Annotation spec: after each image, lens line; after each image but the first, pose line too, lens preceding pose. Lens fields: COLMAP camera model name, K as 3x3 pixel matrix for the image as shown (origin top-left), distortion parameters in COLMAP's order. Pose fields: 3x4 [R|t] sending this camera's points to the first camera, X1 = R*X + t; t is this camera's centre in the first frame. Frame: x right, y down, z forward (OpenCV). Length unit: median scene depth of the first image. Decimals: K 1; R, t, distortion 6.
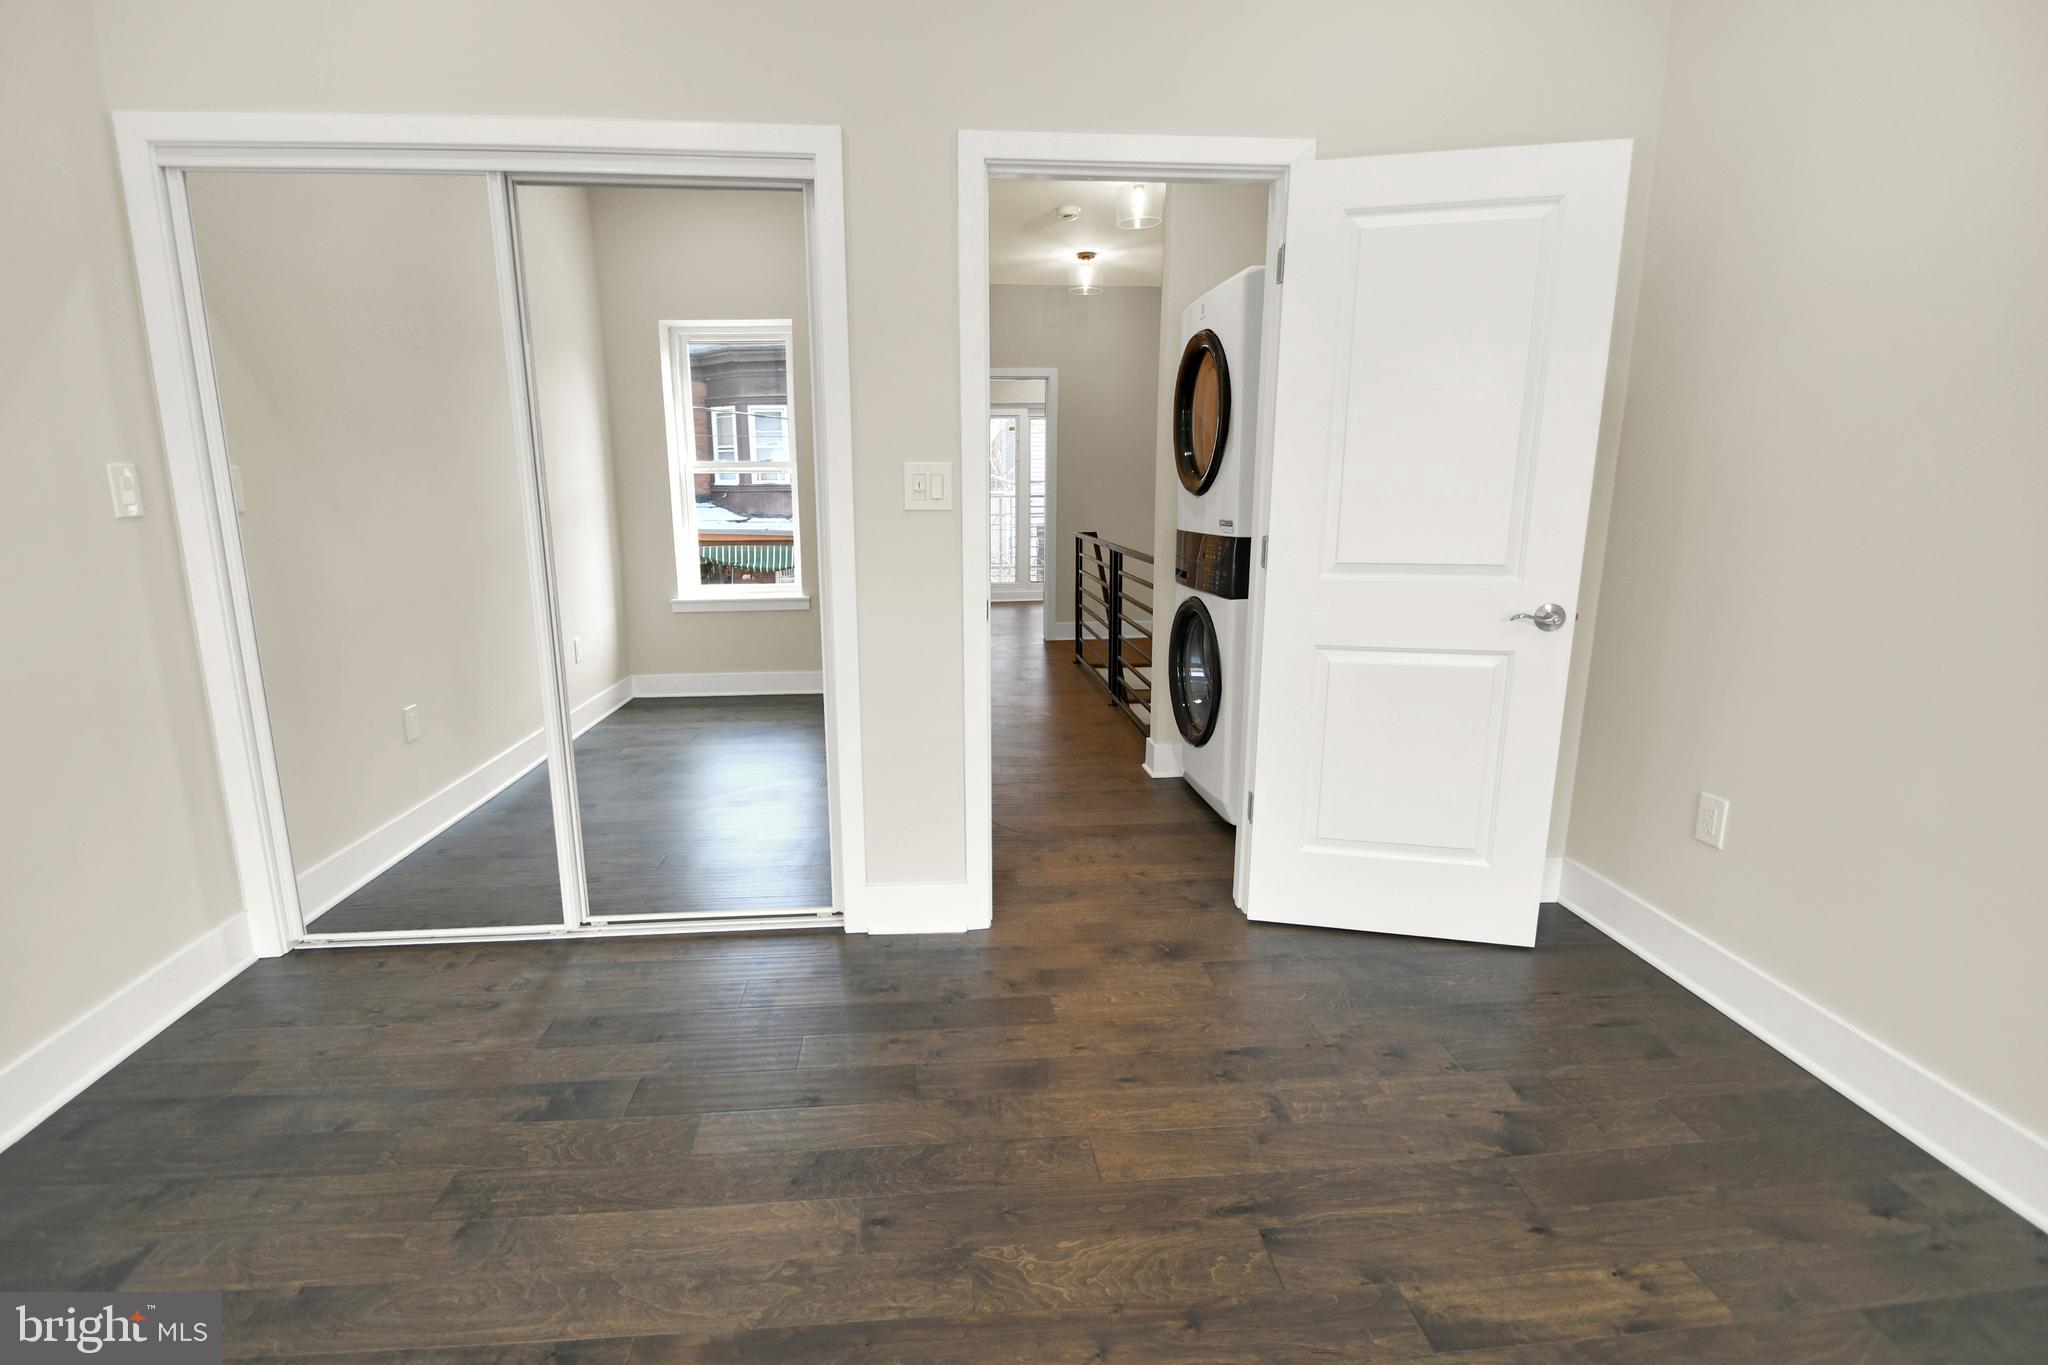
lens RADIAL K [[917.6, 0, 993.9], [0, 917.6, 676.8], [0, 0, 1]] dist [0.012171, -0.017169]
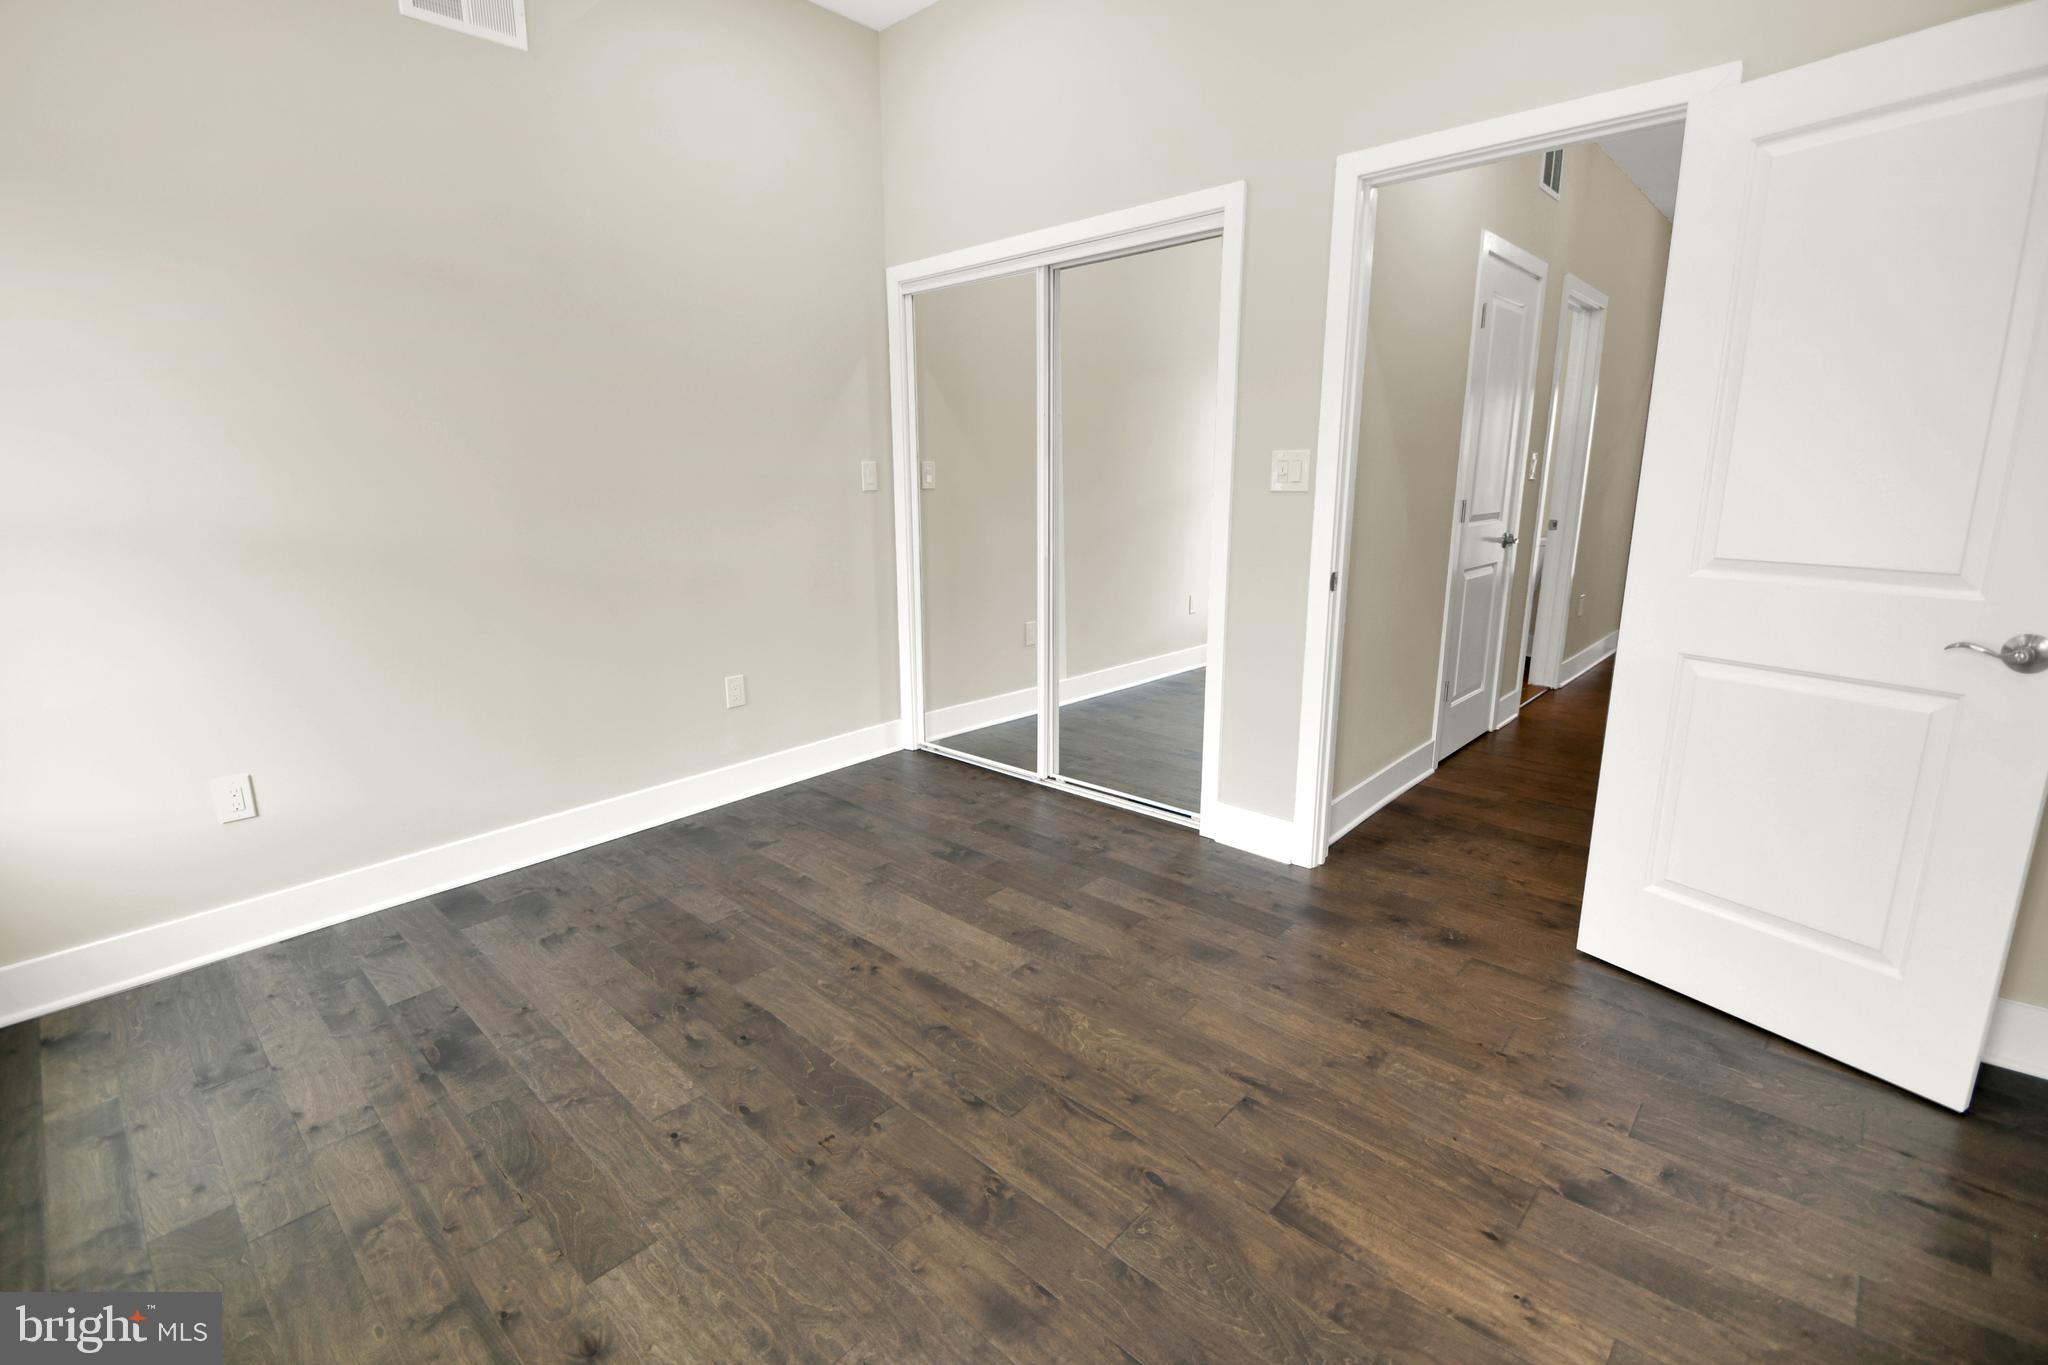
lens RADIAL K [[917.6, 0, 993.9], [0, 917.6, 676.8], [0, 0, 1]] dist [0.012171, -0.017169]
pose [[0.662362, 0.155790, -0.732807, 0.660713], [-0.140268, 0.986631, 0.082967, 0.007260], [0.735936, 0.047836, 0.675359, -0.058198]]
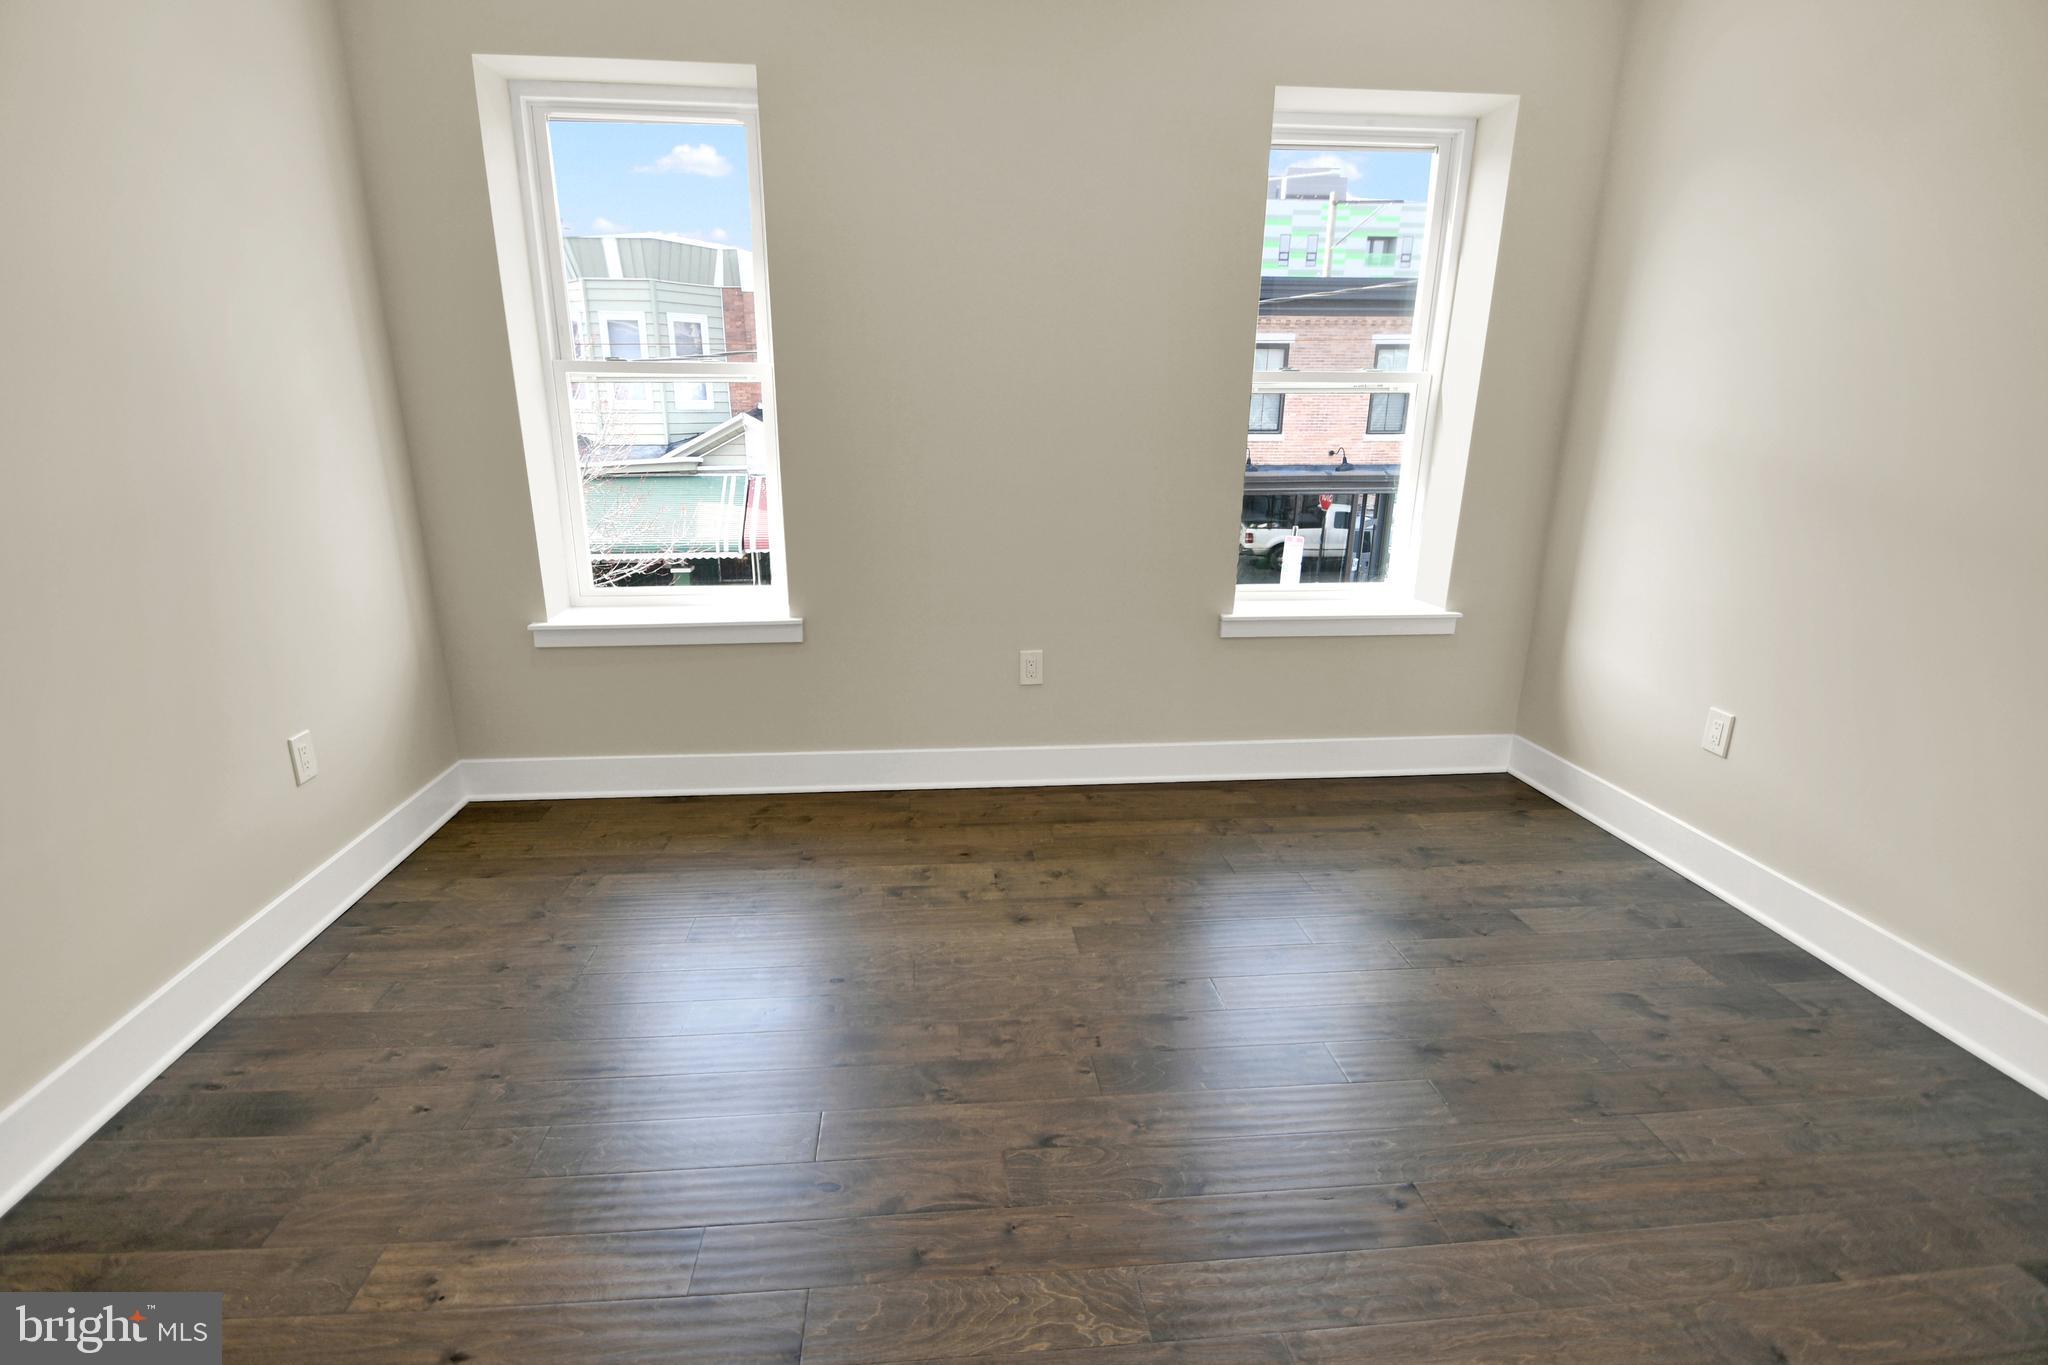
lens RADIAL K [[917.6, 0, 993.9], [0, 917.6, 676.8], [0, 0, 1]] dist [0.012171, -0.017169]
pose [[-0.999997, 0.000923, -0.002445, 0.091678], [-0.000335, 0.882586, 0.470150, -0.235589], [0.002592, 0.470149, -0.882583, 1.091063]]
